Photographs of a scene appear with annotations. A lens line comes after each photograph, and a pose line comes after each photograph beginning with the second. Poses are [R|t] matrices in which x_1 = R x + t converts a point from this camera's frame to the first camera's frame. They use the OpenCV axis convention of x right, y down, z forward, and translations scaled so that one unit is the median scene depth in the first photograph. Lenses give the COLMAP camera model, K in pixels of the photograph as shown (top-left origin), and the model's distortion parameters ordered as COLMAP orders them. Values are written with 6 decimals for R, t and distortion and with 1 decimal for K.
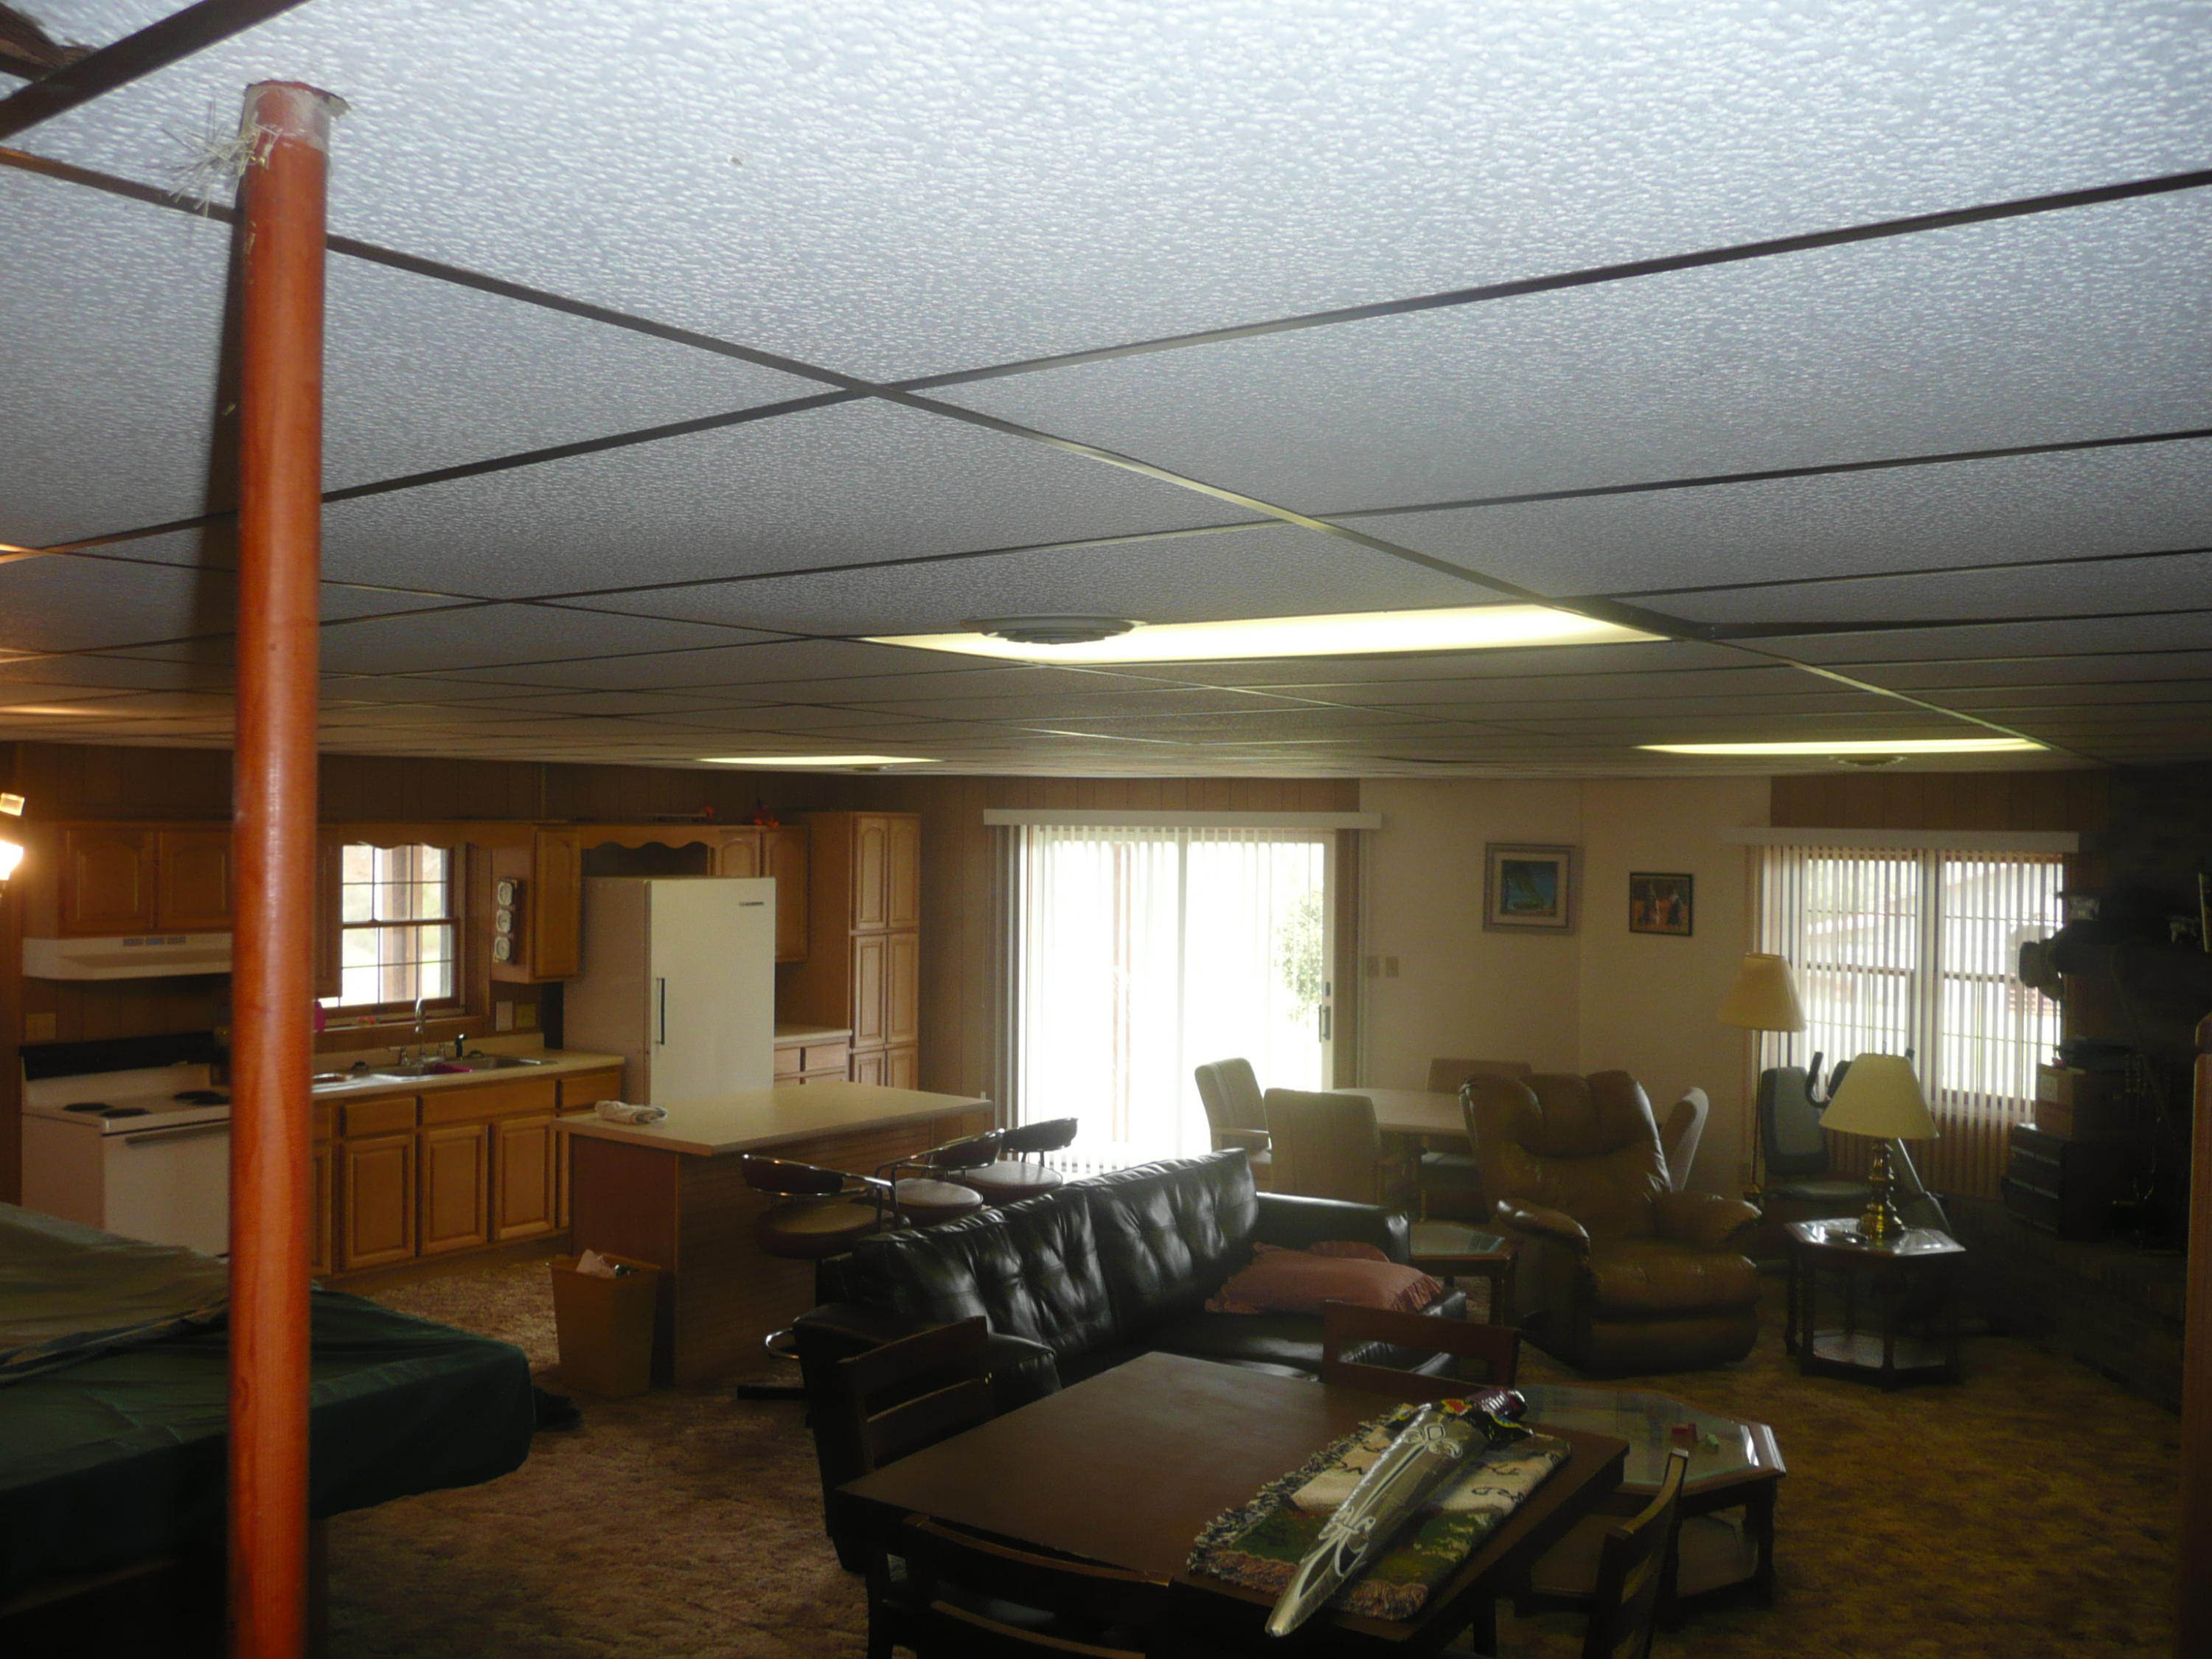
lens RADIAL K [[1896.0, 0, 1111.3], [0, 1896.0, 851.0], [0, 0, 1]] dist [-0.015757, 0.013926]
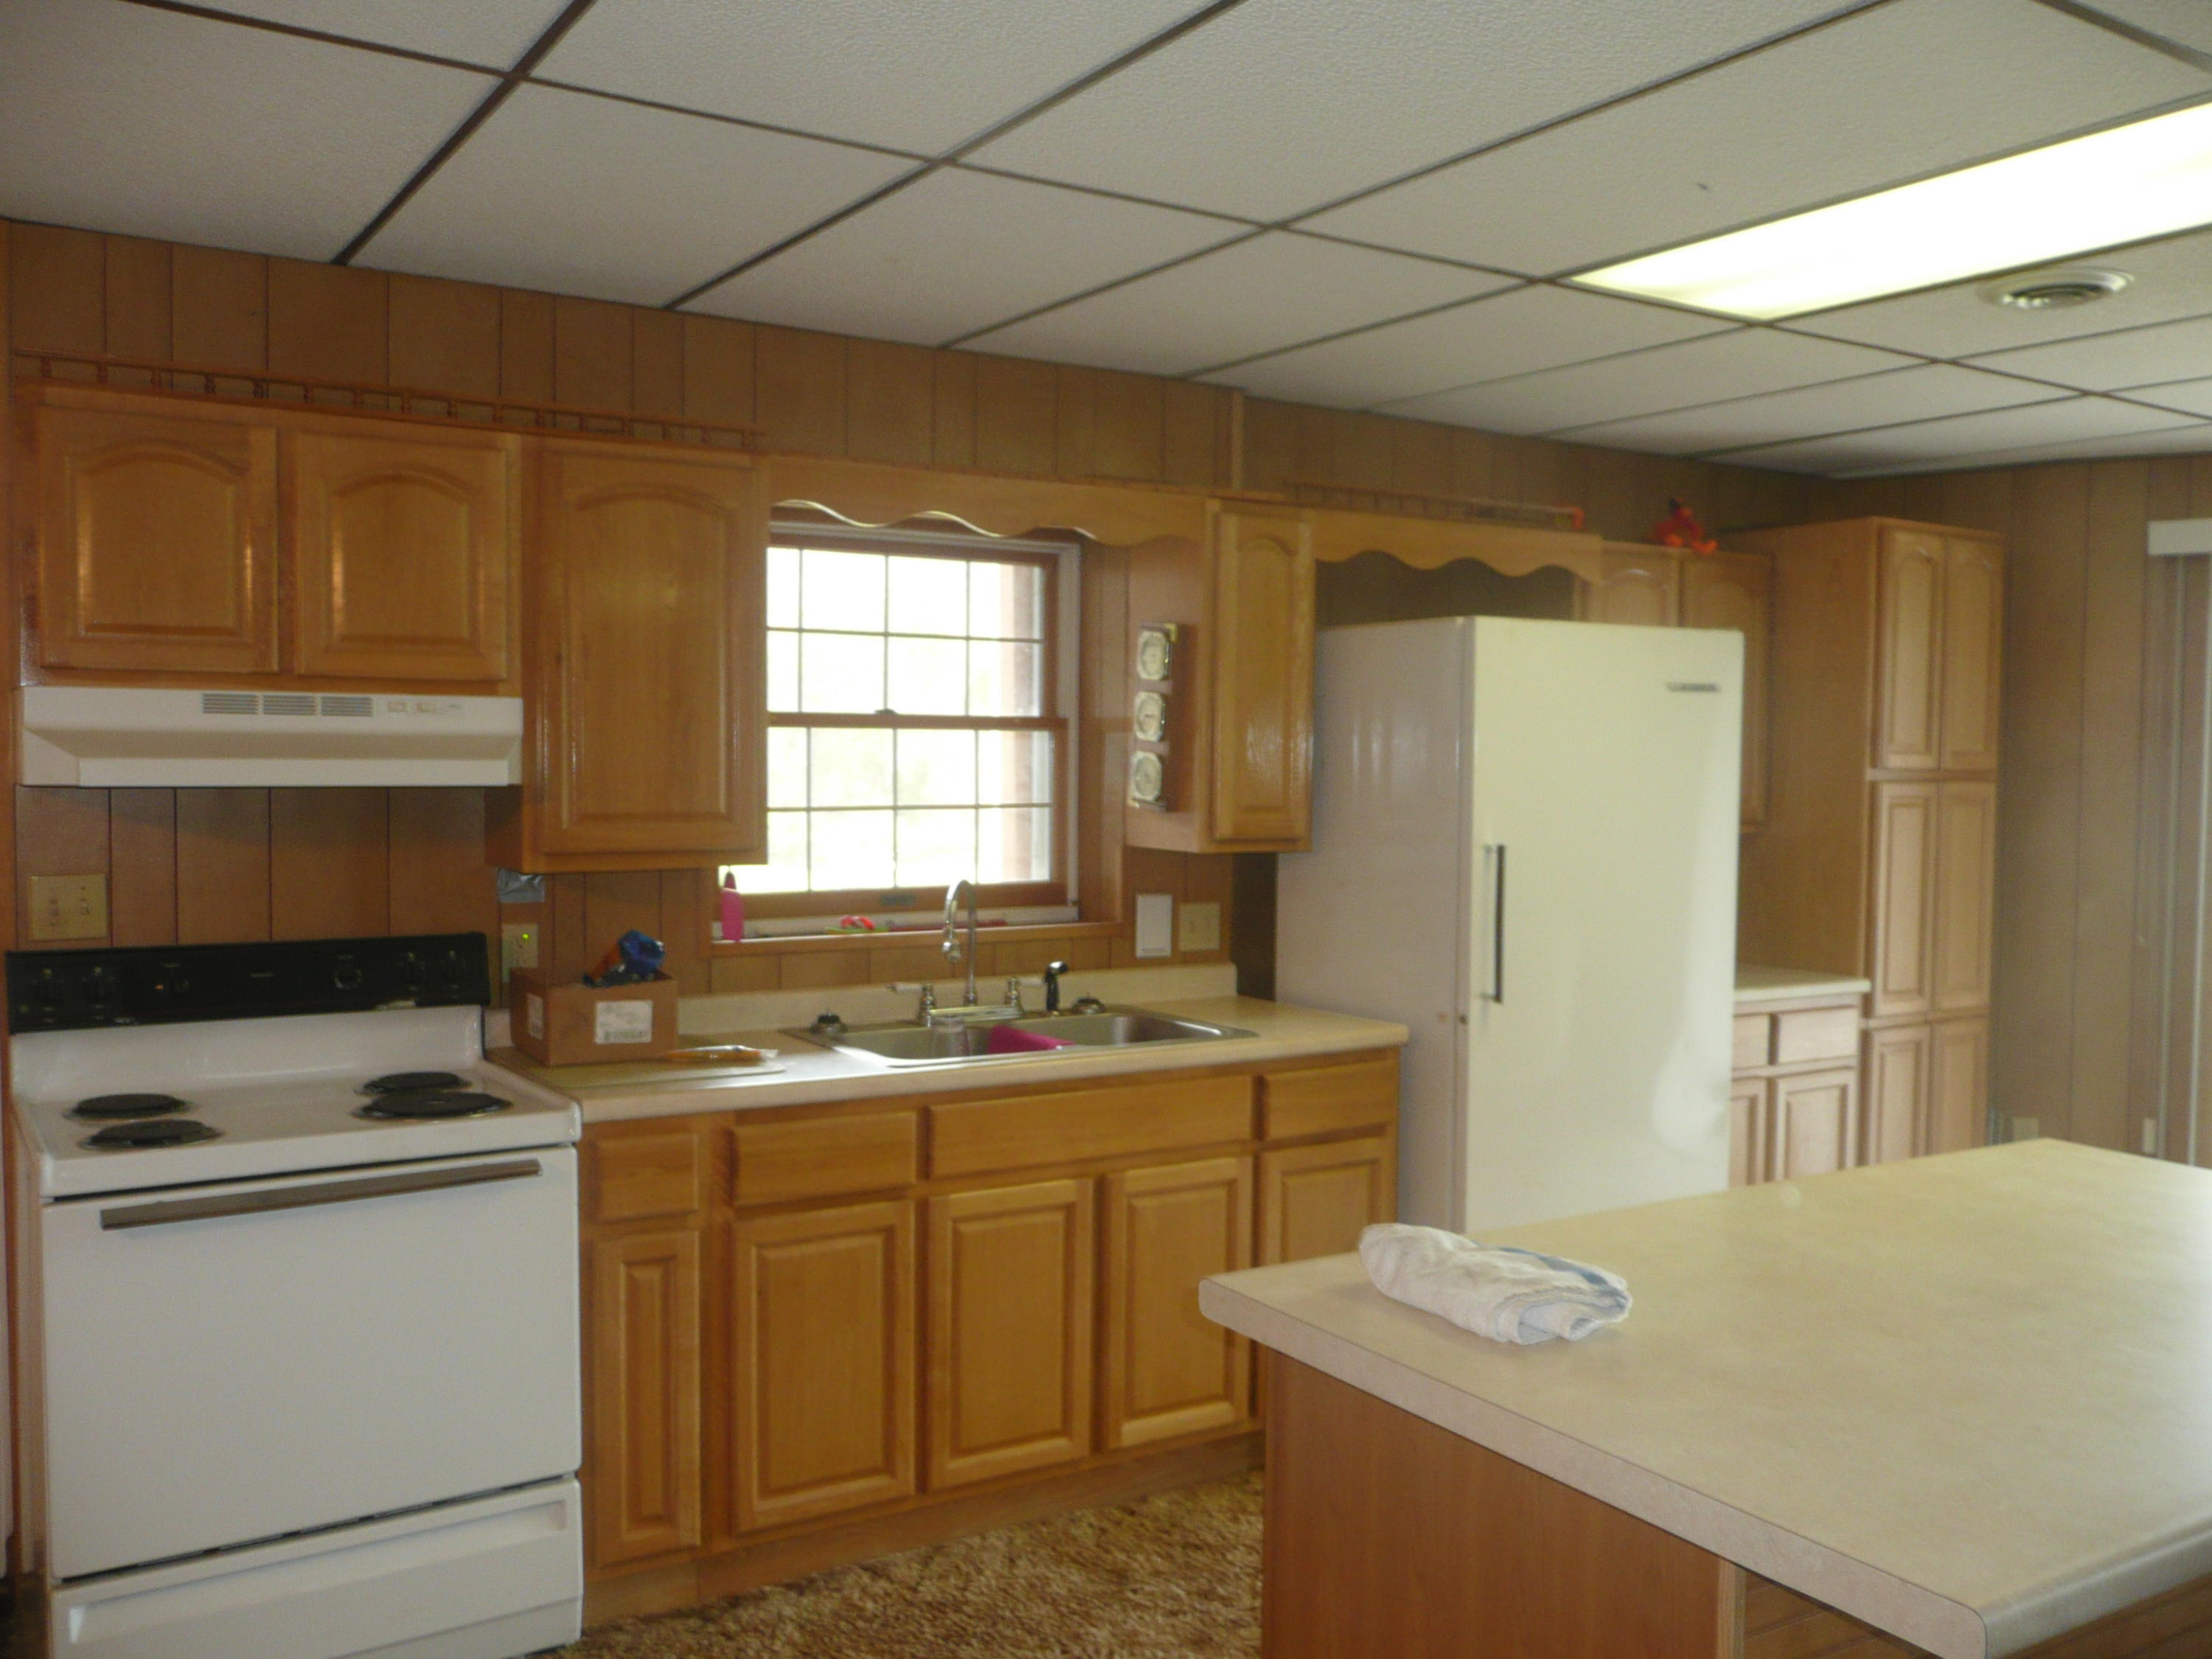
lens RADIAL K [[1896.0, 0, 1111.3], [0, 1896.0, 851.0], [0, 0, 1]] dist [-0.015757, 0.013926]
pose [[0.927598, 0.015177, -0.373272, -0.158560], [-0.002008, 0.999363, 0.035644, 0.053318], [0.373575, -0.032314, 0.927037, 0.573283]]
